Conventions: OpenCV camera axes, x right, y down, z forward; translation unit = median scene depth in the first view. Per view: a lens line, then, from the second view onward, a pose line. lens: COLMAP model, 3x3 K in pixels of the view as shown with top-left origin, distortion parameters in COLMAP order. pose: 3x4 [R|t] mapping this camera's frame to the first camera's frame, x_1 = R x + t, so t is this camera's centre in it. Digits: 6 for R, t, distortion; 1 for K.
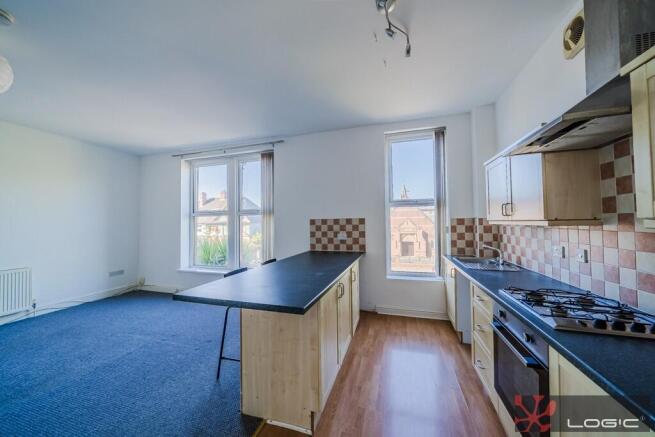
lens RADIAL K [[234.4, 0, 326.7], [0, 234.4, 217.0], [0, 0, 1]] dist [-0.001907, -0.000093]
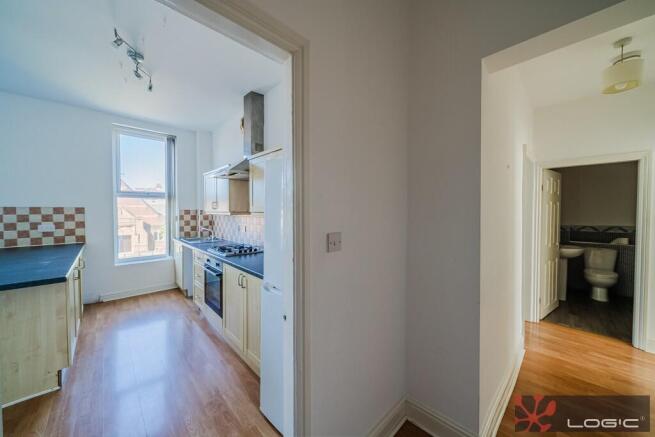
lens RADIAL K [[234.4, 0, 326.7], [0, 234.4, 217.0], [0, 0, 1]] dist [-0.001907, -0.000093]
pose [[0.492955, -0.008092, 0.870017, -0.200696], [-0.028987, 0.999249, 0.025717, -0.009619], [-0.869572, -0.037896, 0.492351, -0.354066]]
